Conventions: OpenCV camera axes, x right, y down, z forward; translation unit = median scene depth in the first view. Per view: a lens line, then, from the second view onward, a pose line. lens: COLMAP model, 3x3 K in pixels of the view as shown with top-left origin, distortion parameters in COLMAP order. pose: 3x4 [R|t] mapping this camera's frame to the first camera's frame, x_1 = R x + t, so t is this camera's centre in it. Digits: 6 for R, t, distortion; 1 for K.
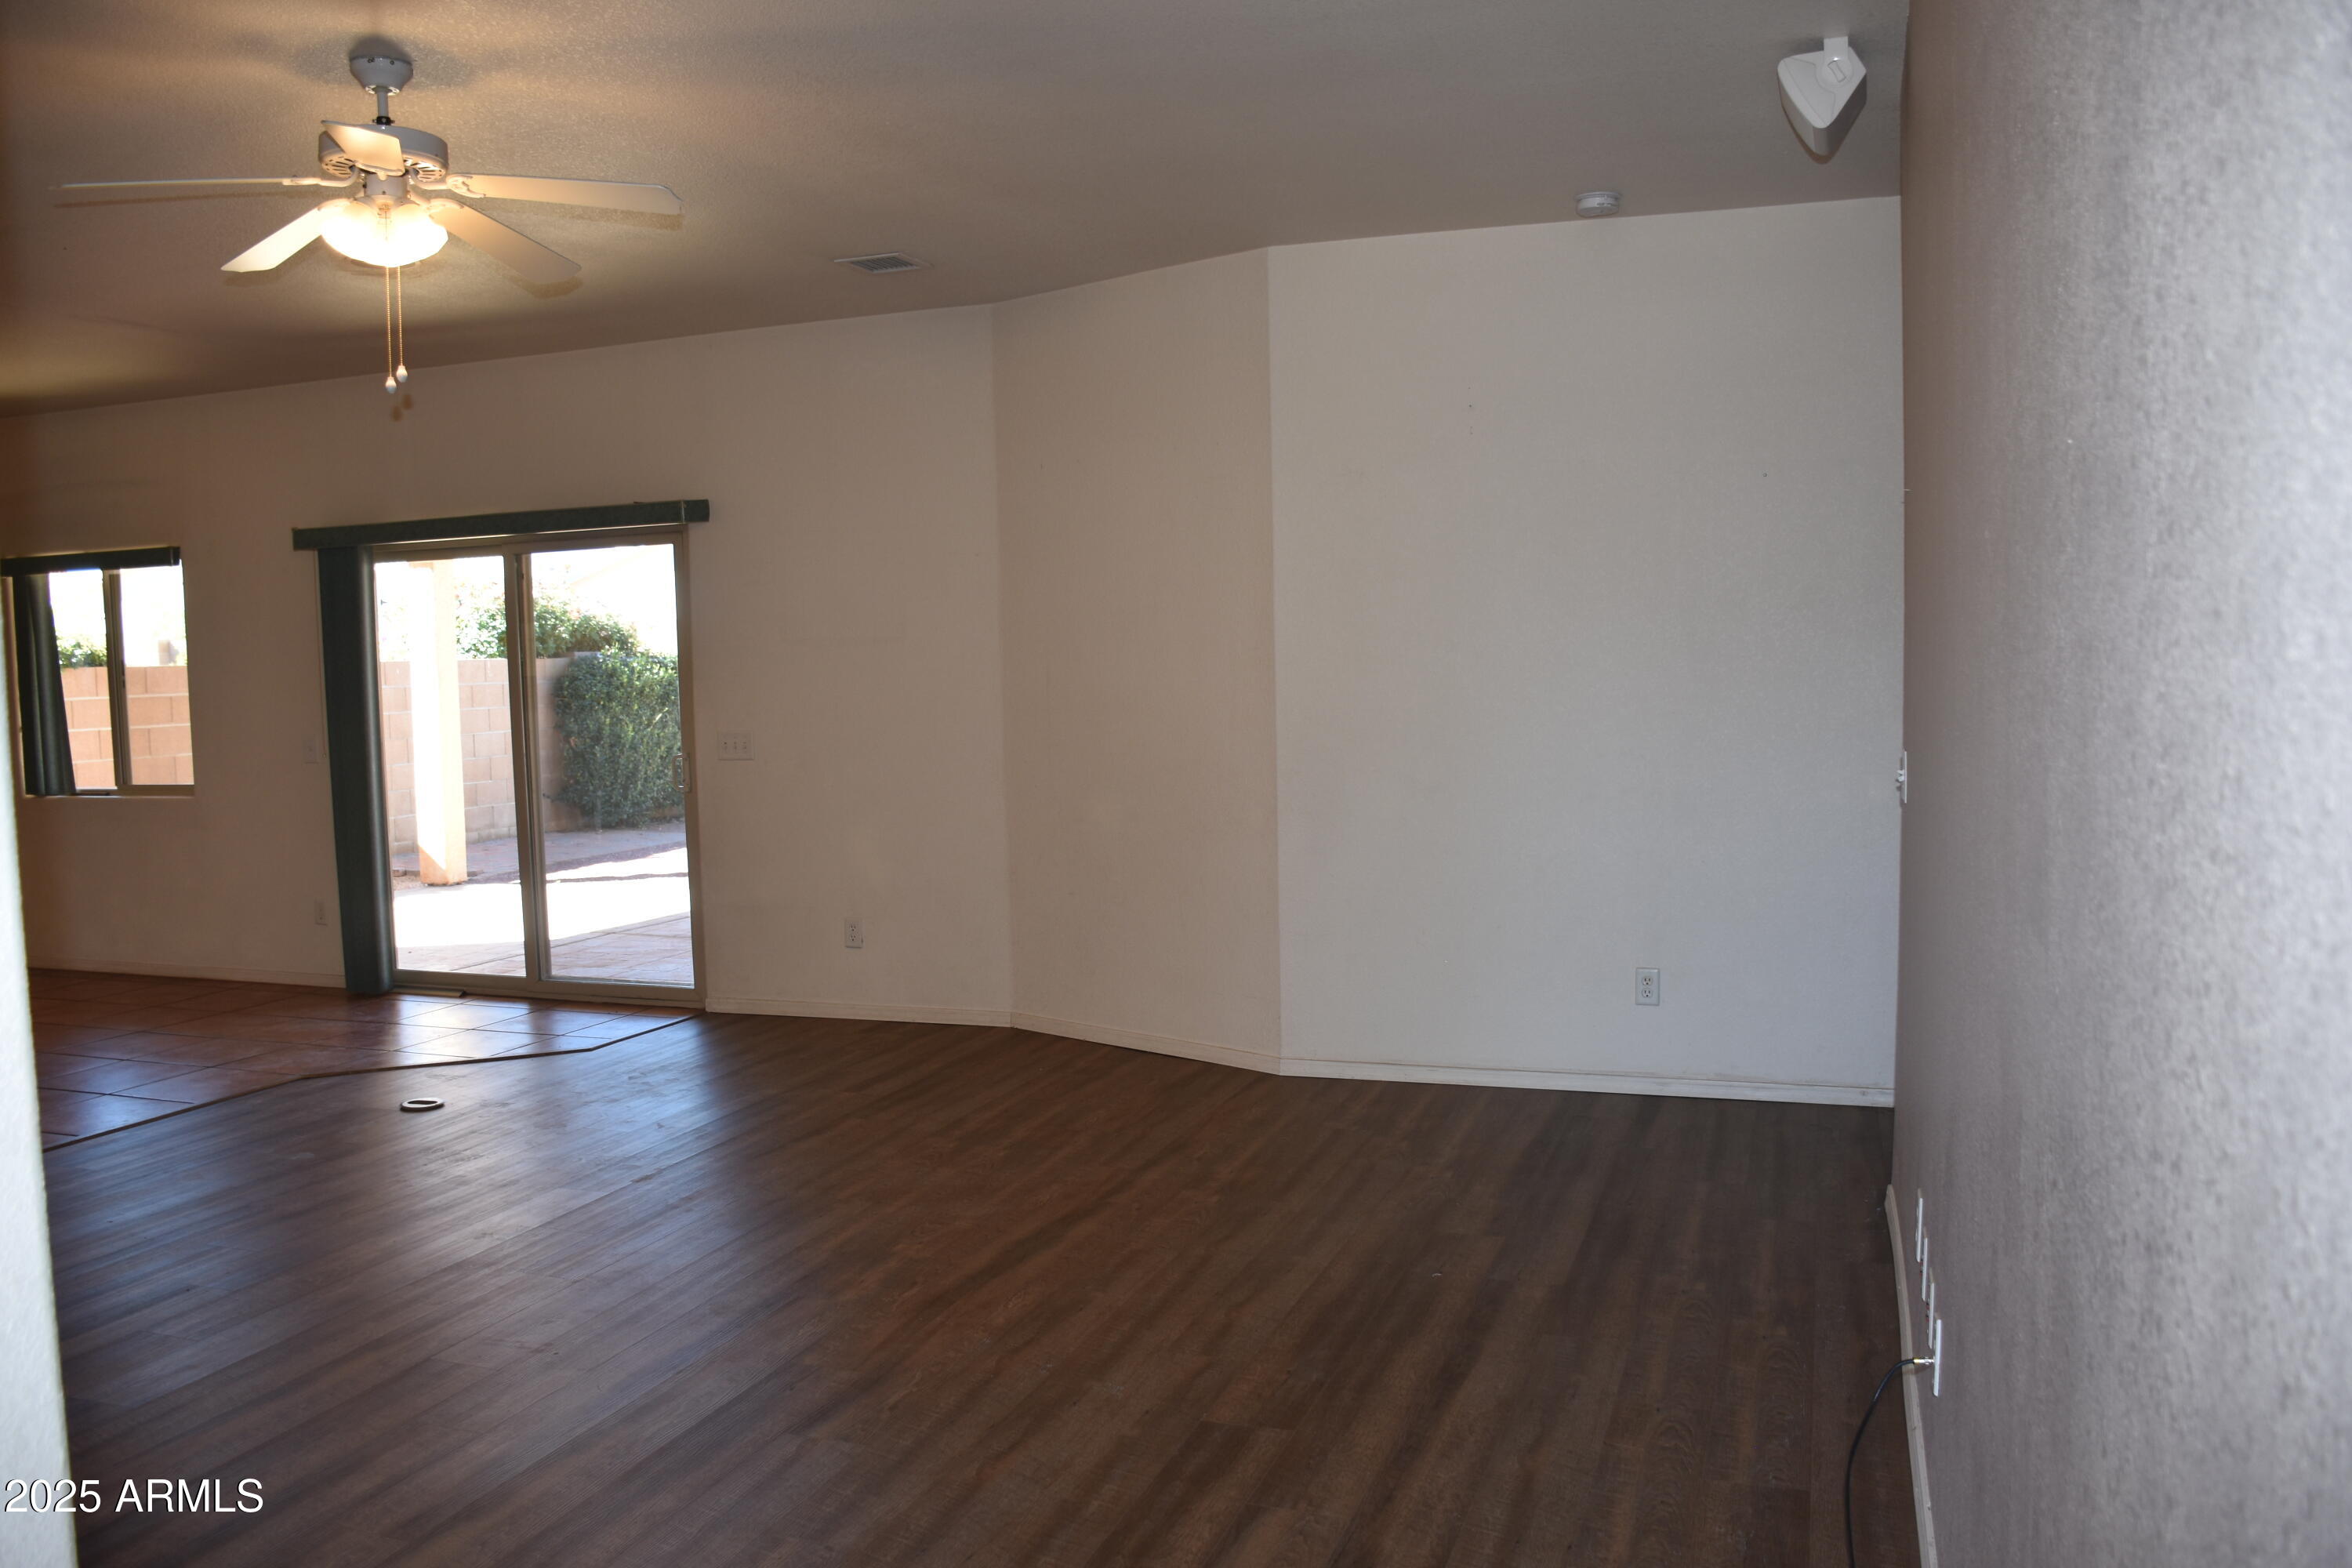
lens RADIAL K [[1826.1, 0, 1177.3], [0, 1826.1, 793.1], [0, 0, 1]] dist [-0.152377, 0.101203]
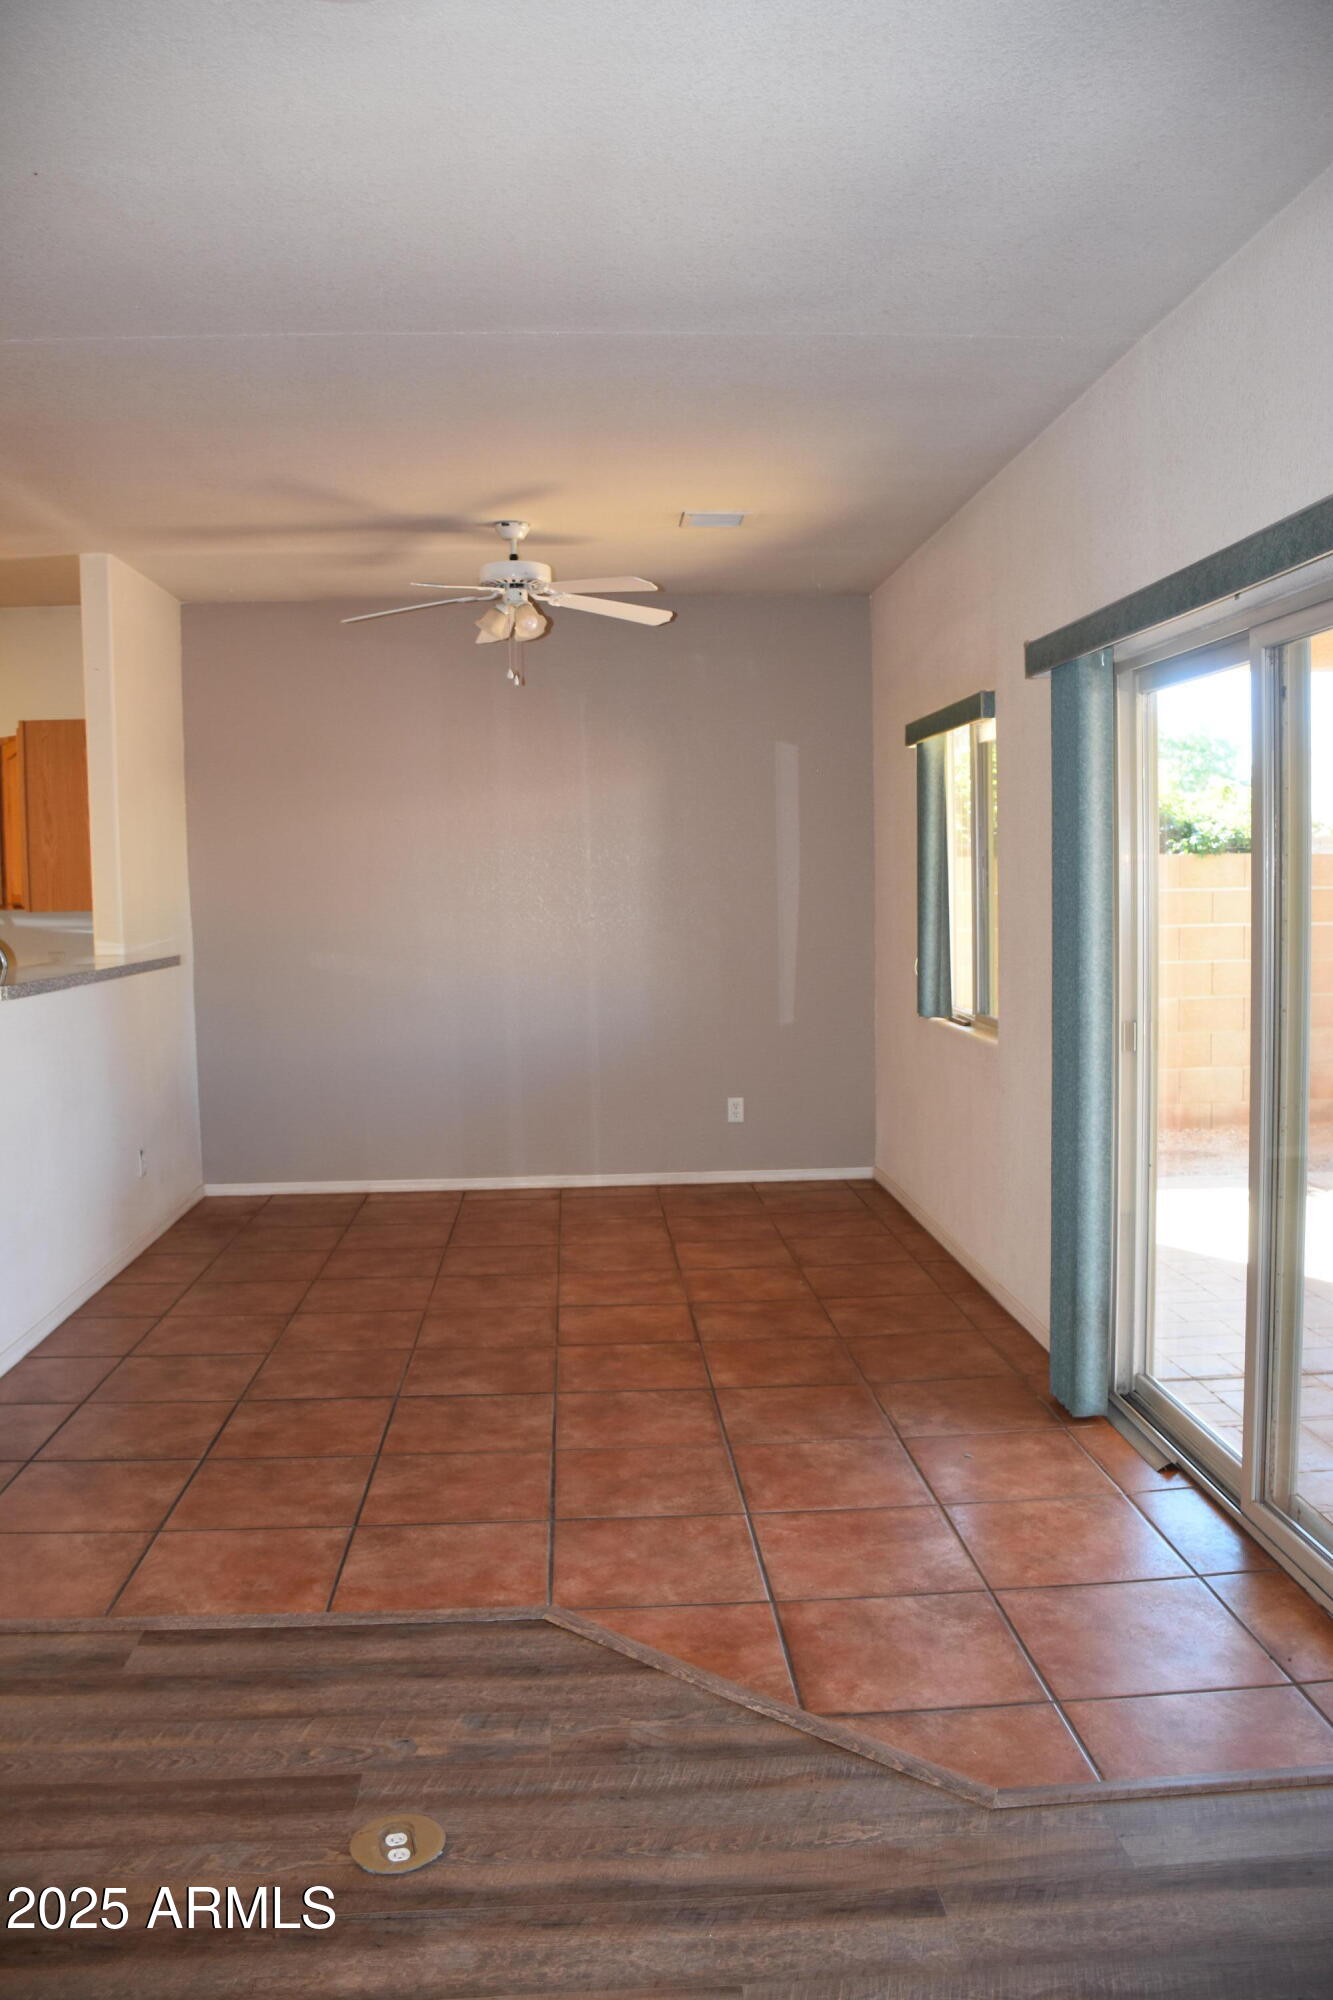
lens RADIAL K [[1552.8, 0, 674.8], [0, 1552.8, 1002.4], [0, 0, 1]] dist [-0.152377, 0.101203]
pose [[0.399254, 0.091073, -0.912306, -0.048275], [-0.060578, 0.995500, 0.072867, -0.055305], [0.914837, 0.026173, 0.402974, 0.668546]]
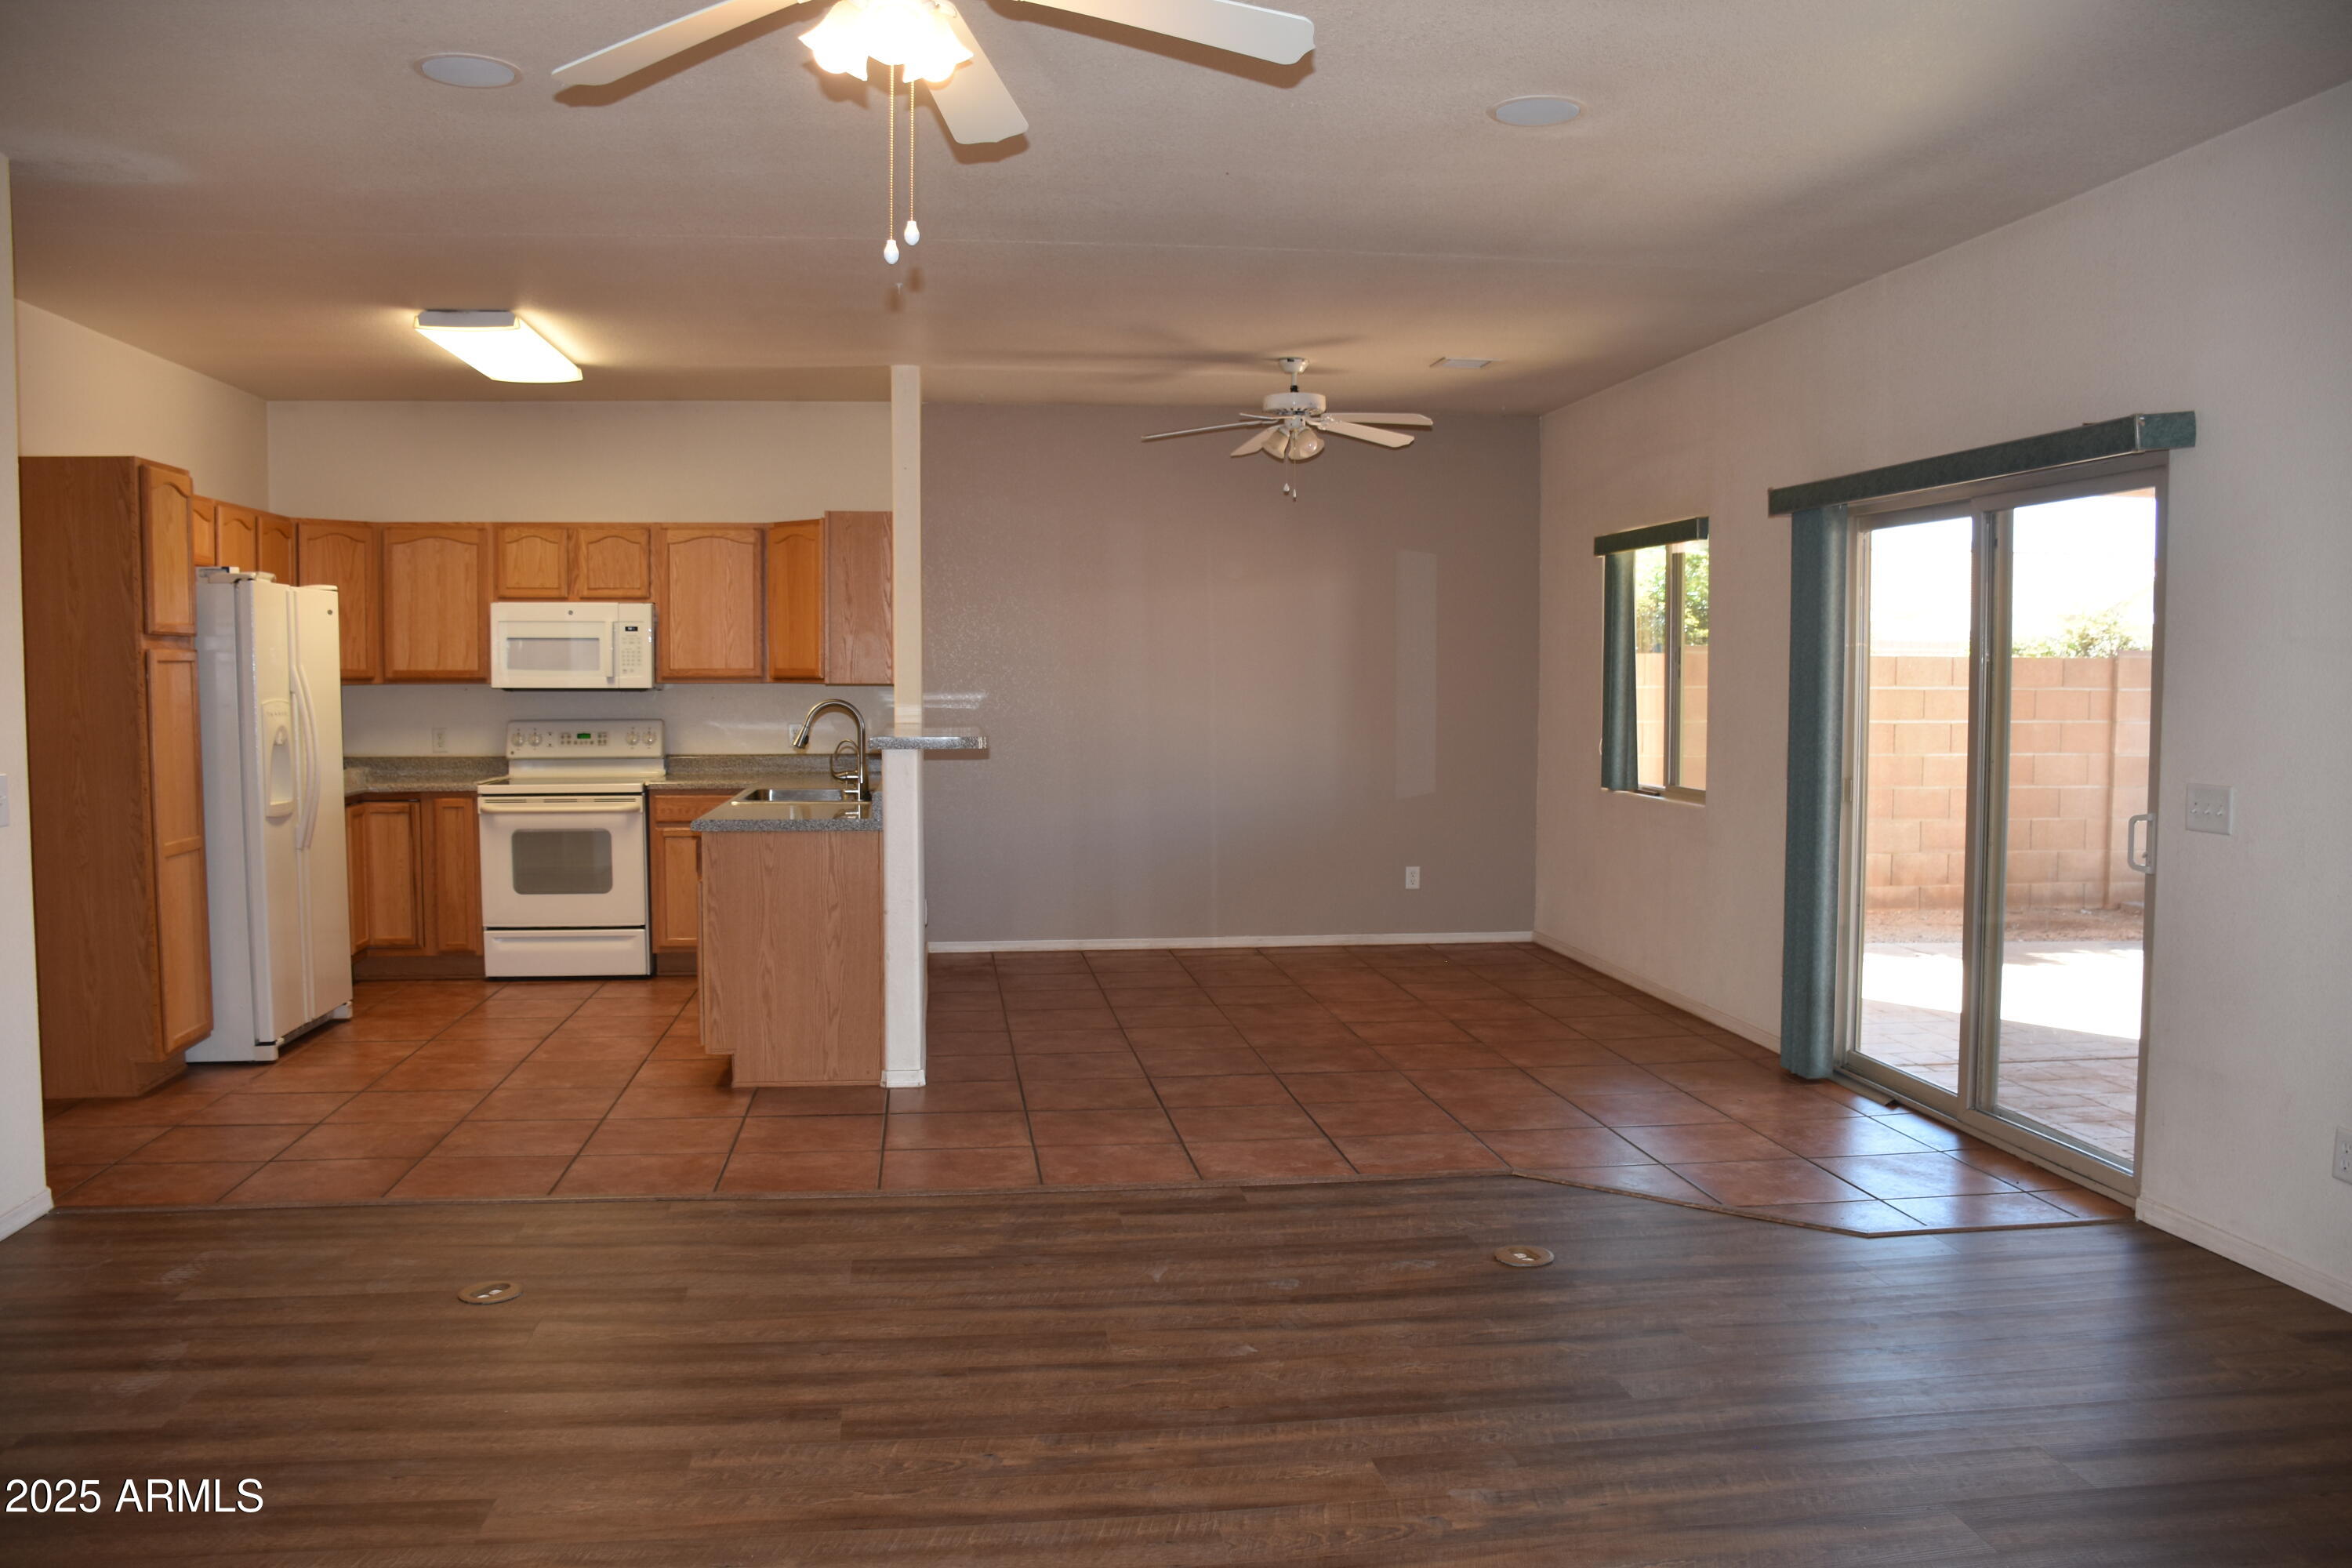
lens RADIAL K [[1826.1, 0, 1177.3], [0, 1826.1, 793.1], [0, 0, 1]] dist [-0.152377, 0.101203]
pose [[0.456343, 0.083077, -0.885917, 0.114940], [-0.078396, 0.995514, 0.052972, -0.032842], [0.886344, 0.045279, 0.460809, 0.382083]]
